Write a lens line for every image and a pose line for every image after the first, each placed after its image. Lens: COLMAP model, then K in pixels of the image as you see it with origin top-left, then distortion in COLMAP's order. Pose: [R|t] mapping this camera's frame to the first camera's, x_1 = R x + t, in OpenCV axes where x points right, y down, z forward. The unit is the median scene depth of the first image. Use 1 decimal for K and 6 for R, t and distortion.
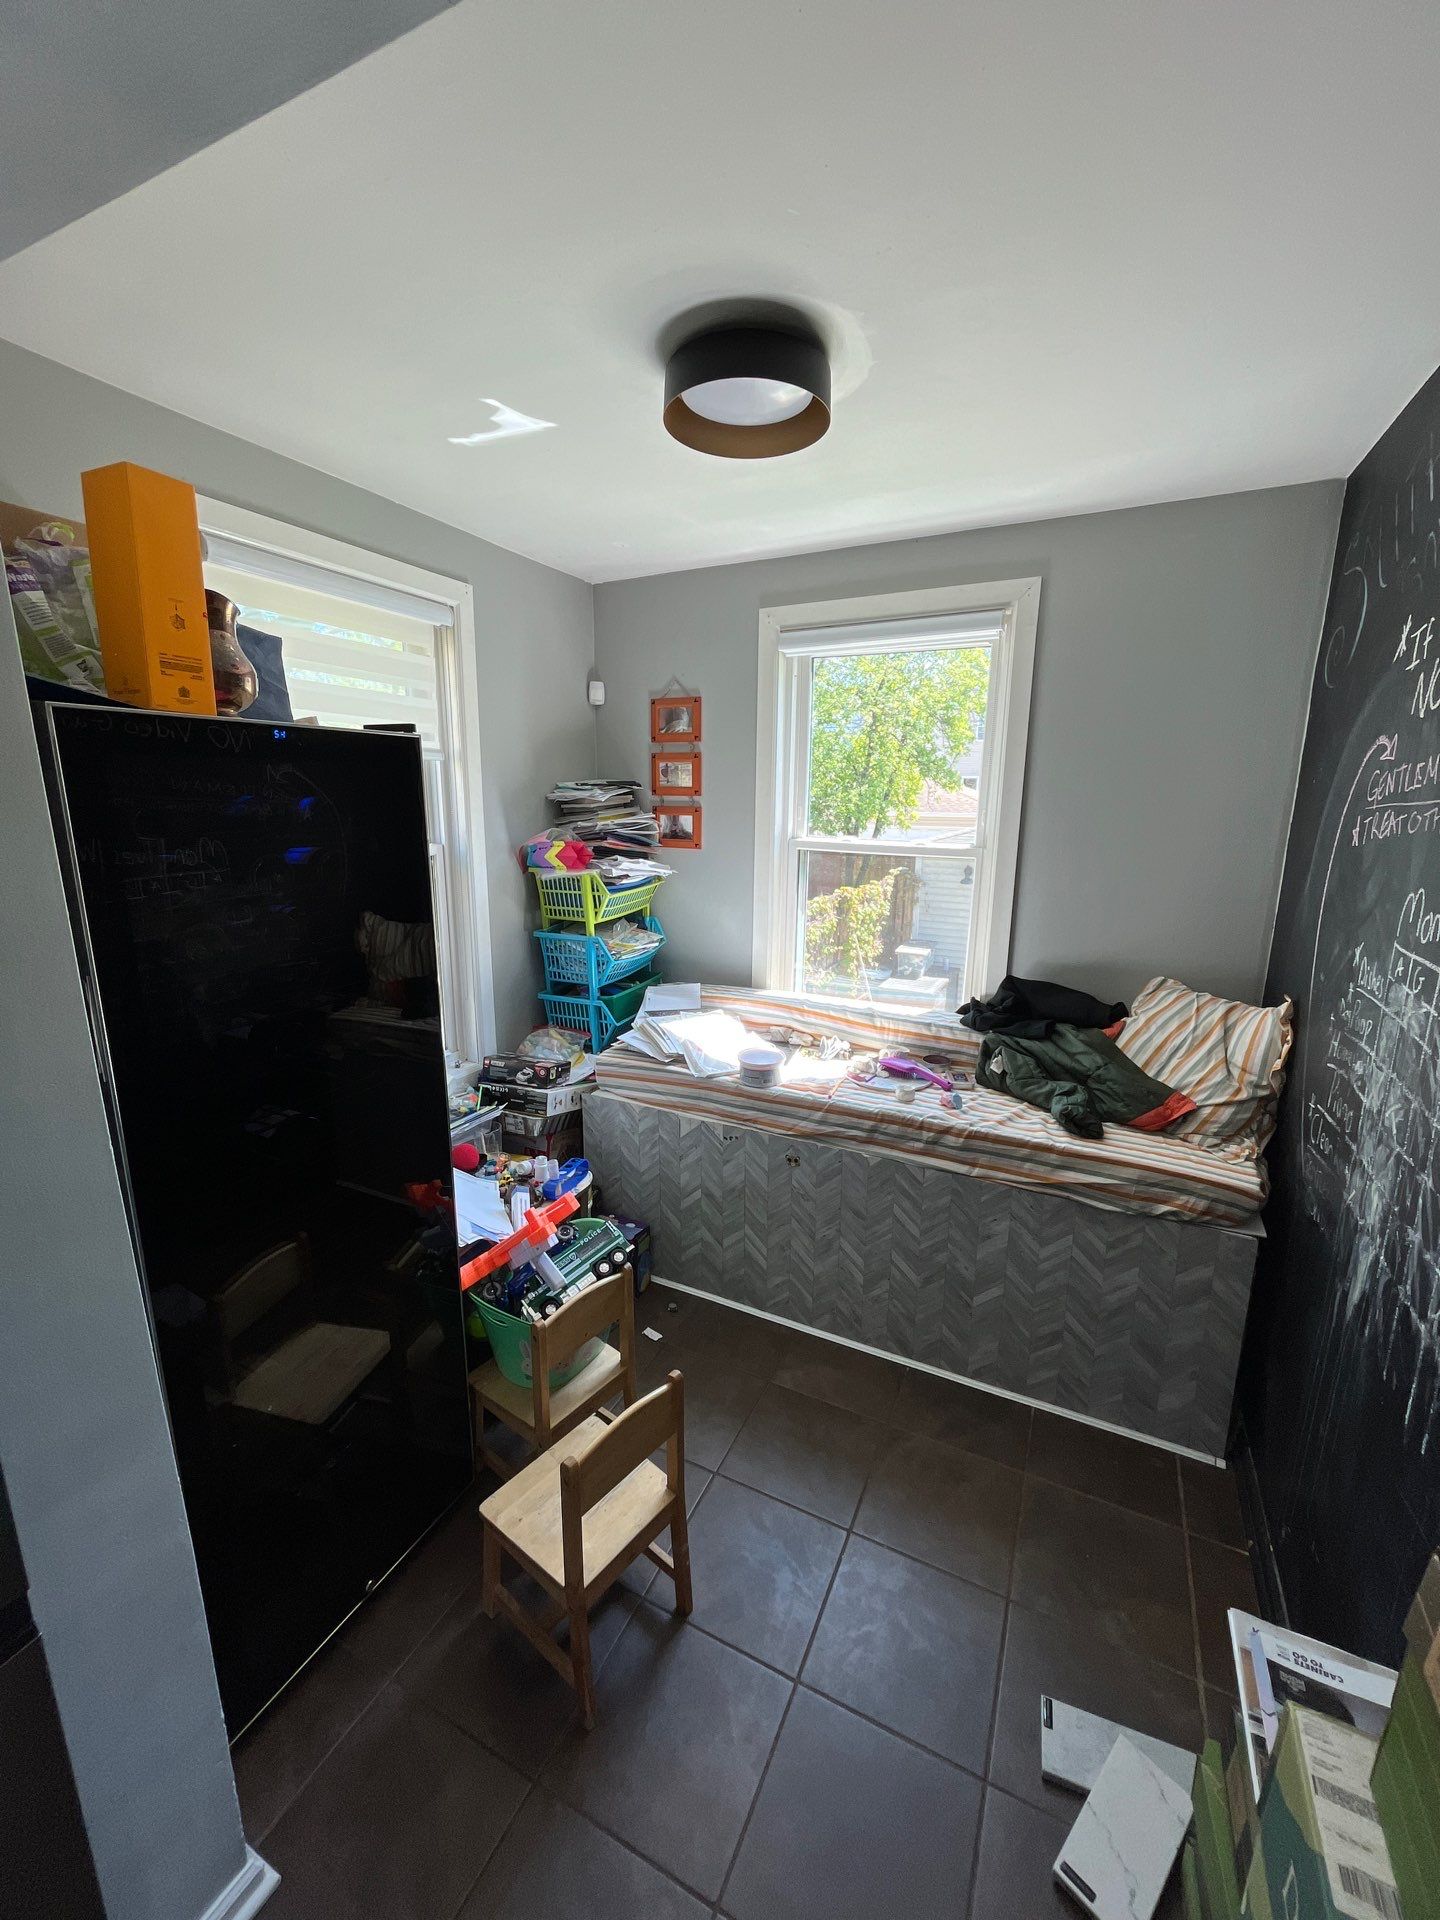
lens RADIAL K [[768.8, 0, 720.6], [0, 768.8, 945.3], [0, 0, 1]] dist [-0.005278, 0.000867]
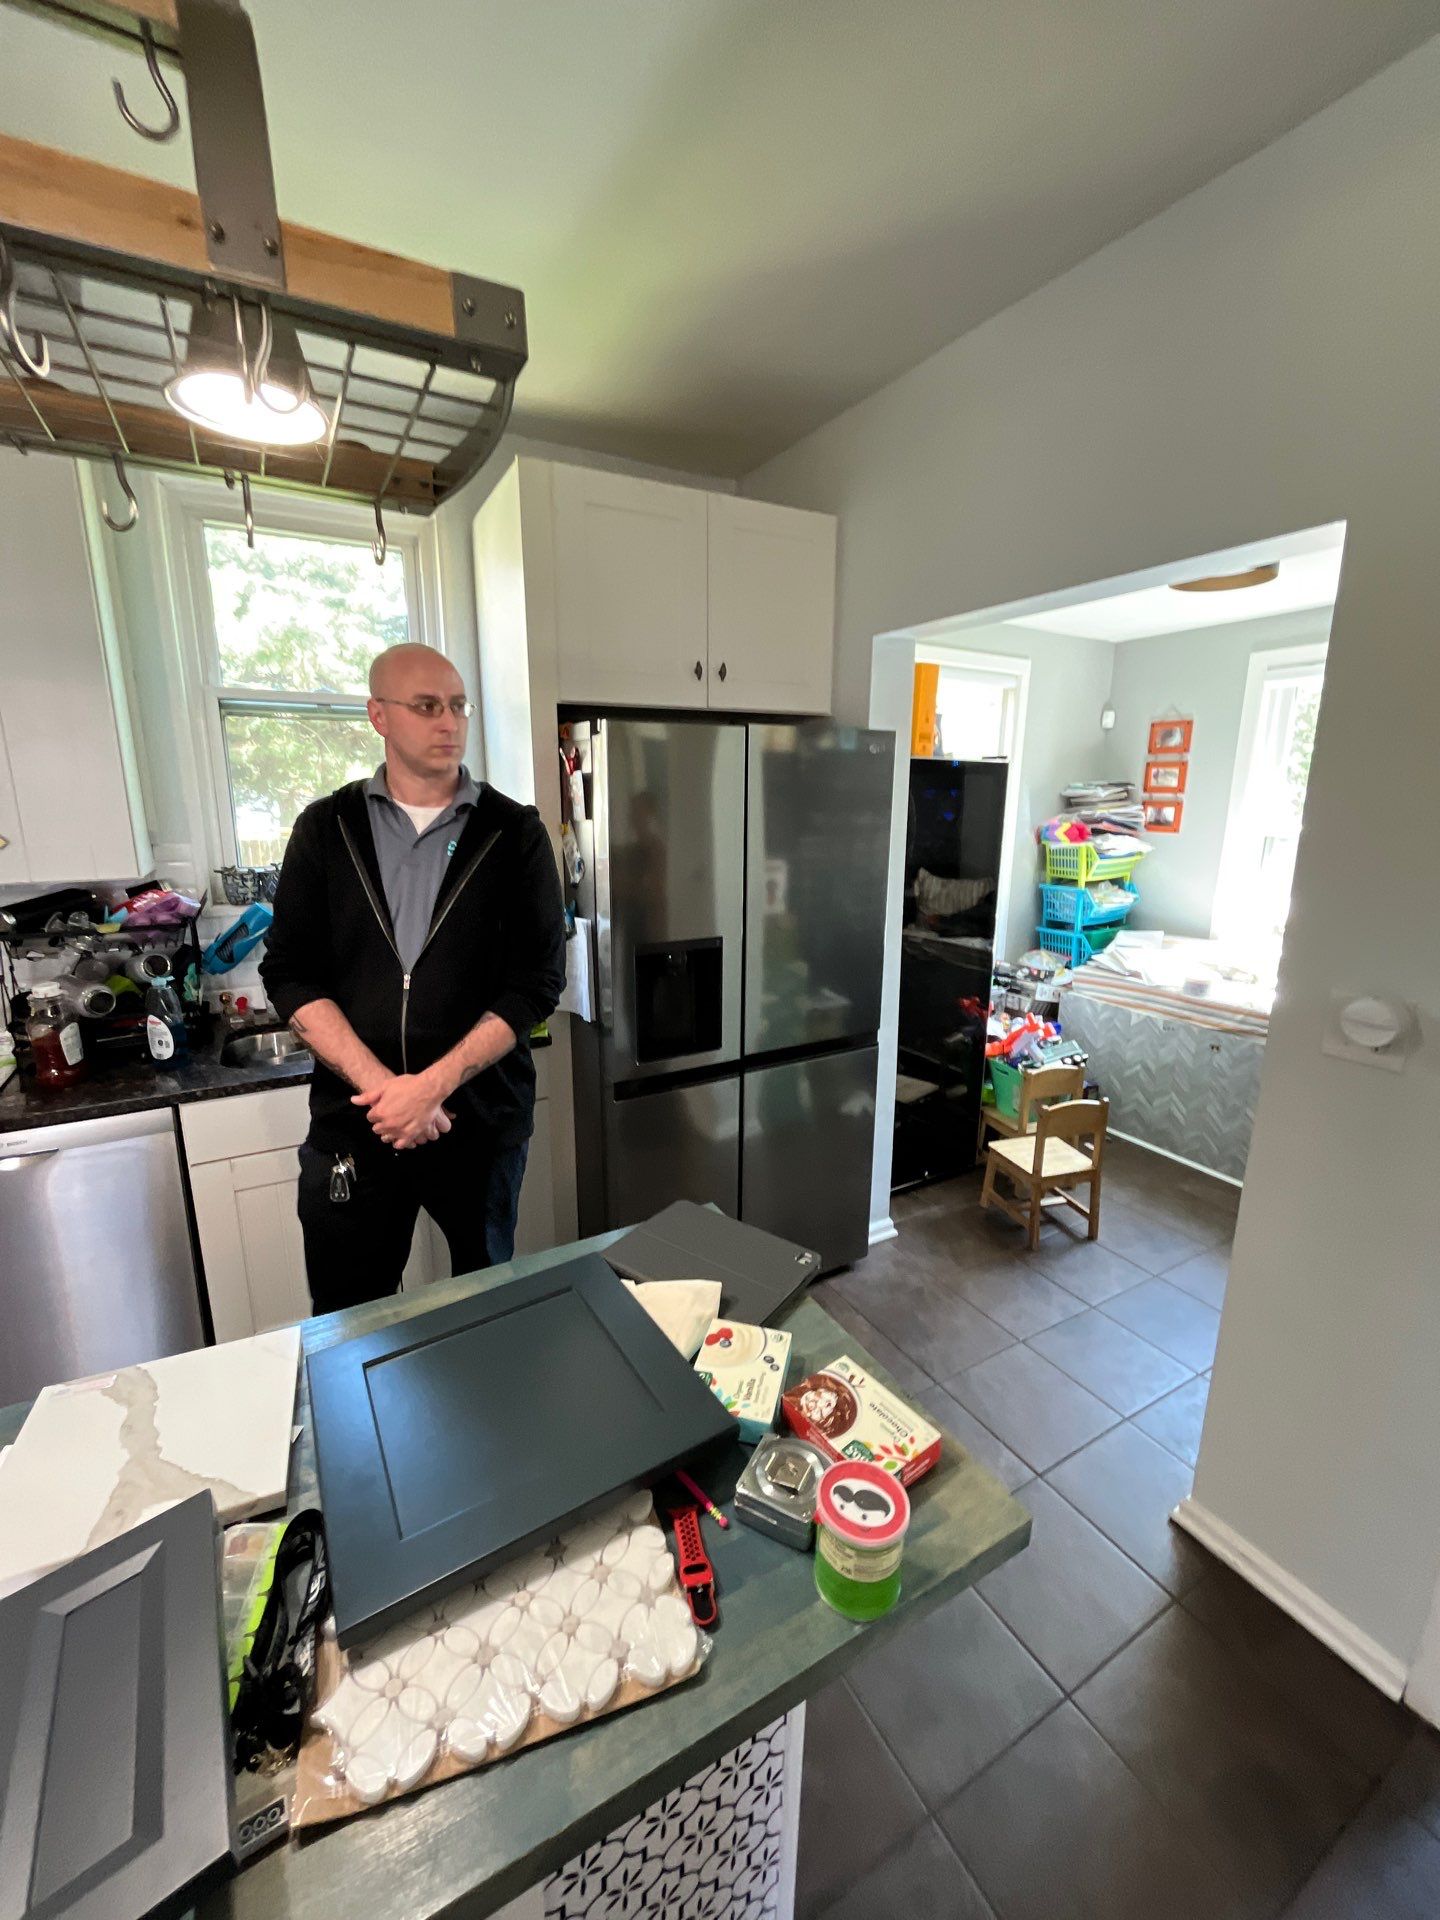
lens RADIAL K [[768.8, 0, 708.6], [0, 768.8, 953.1], [0, 0, 1]] dist [-0.005278, 0.000867]
pose [[0.818752, 0.120734, -0.561310, 0.086586], [-0.114981, 0.992315, 0.045724, 0.125155], [0.562516, 0.027103, 0.826342, -0.608395]]
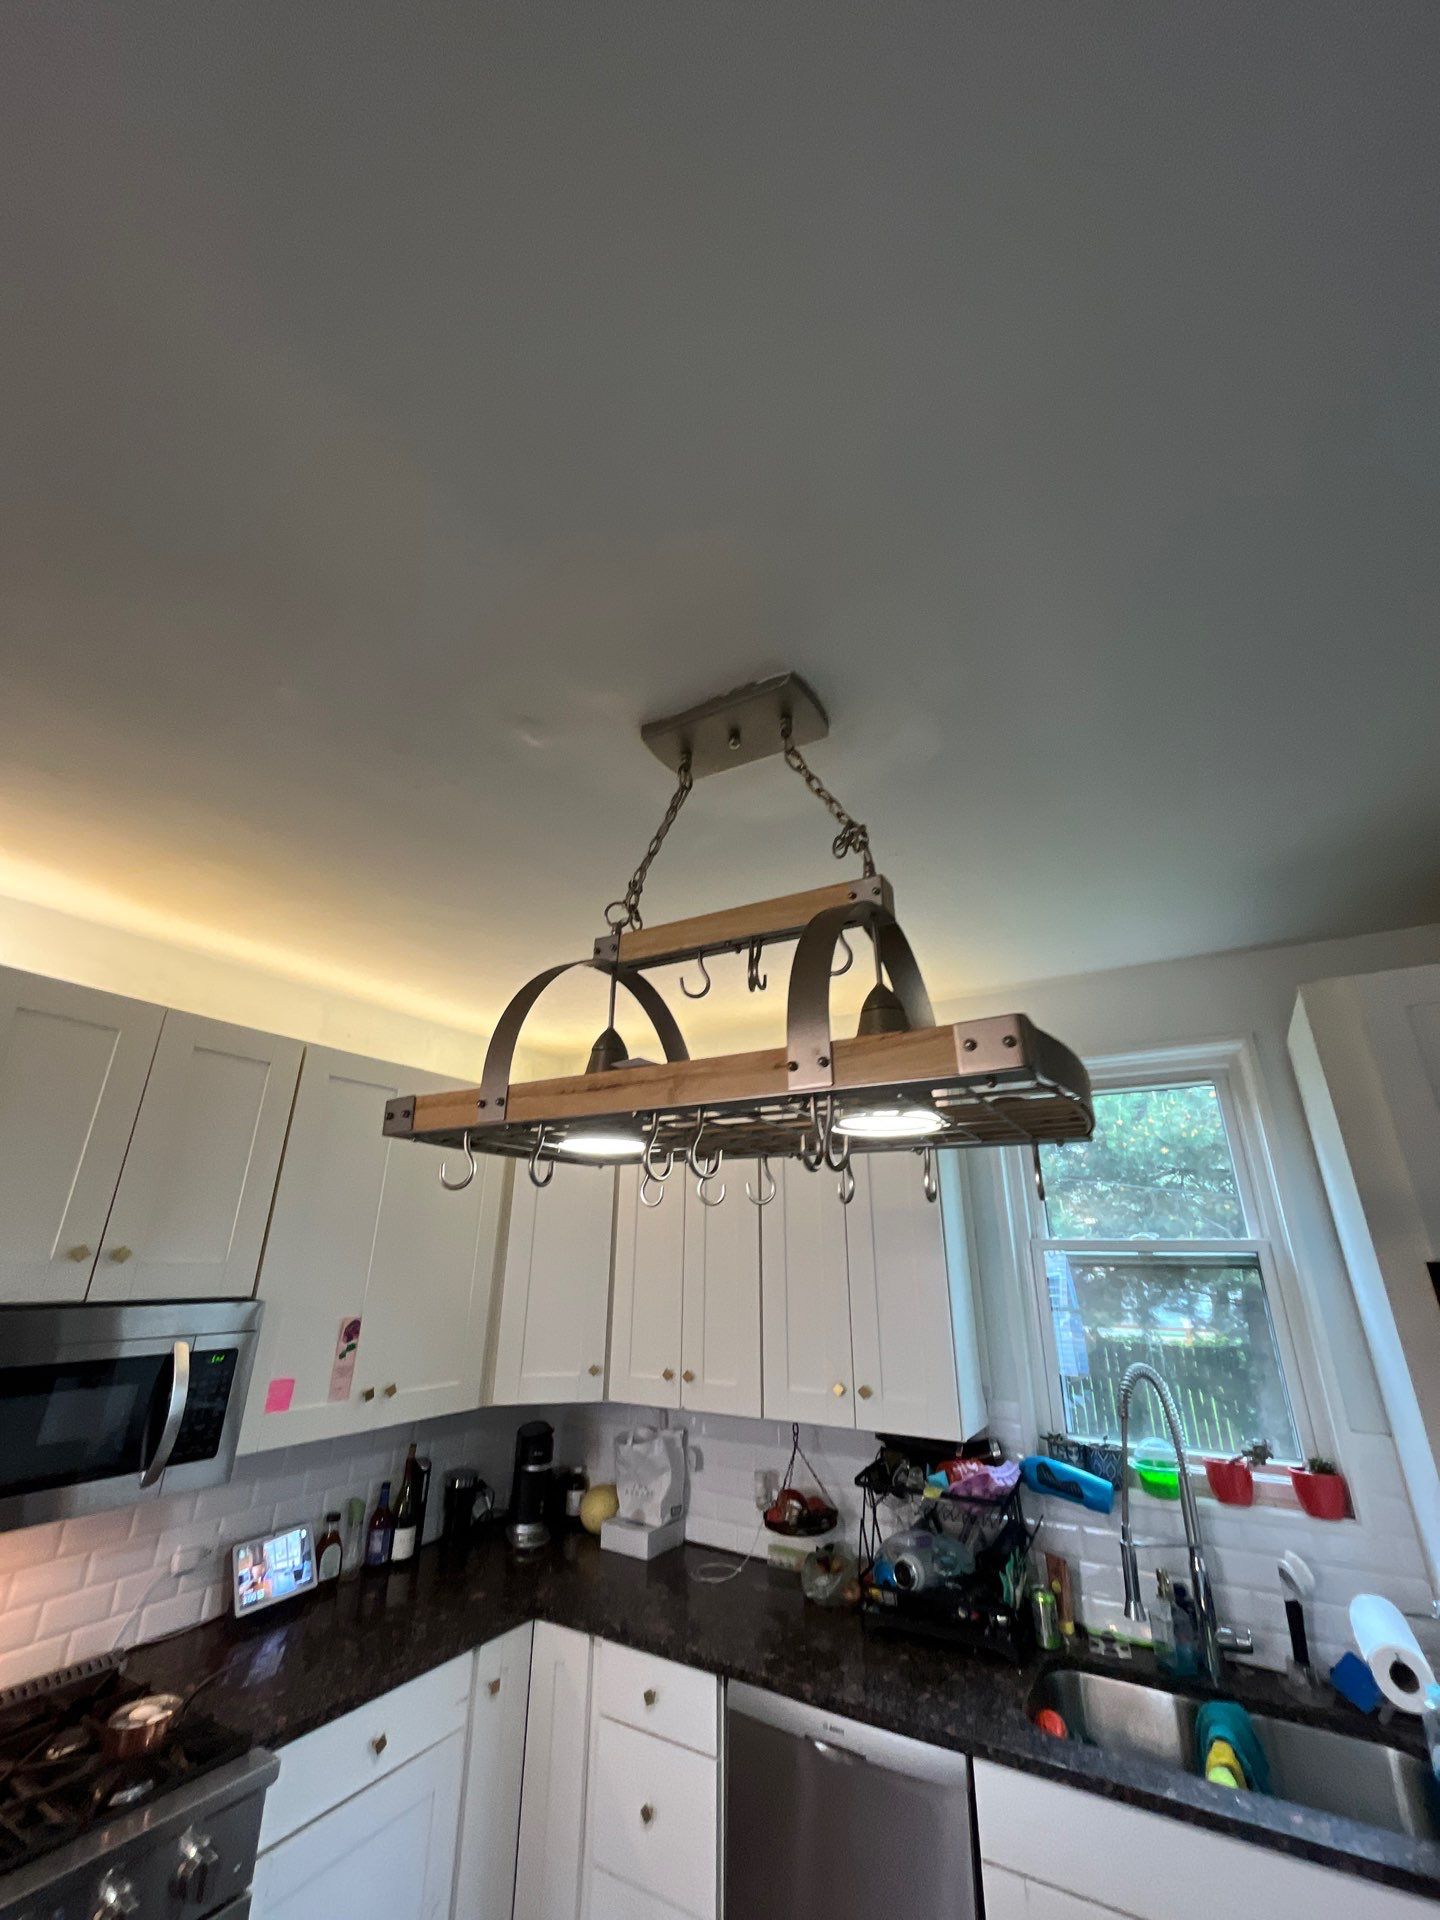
lens RADIAL K [[768.8, 0, 718.4], [0, 768.8, 958.0], [0, 0, 1]] dist [-0.005278, 0.000867]
pose [[-0.087448, -0.374629, -0.923042, 0.133310], [-0.206686, 0.913251, -0.351074, 0.026134], [0.974492, 0.160079, -0.157293, -0.502908]]
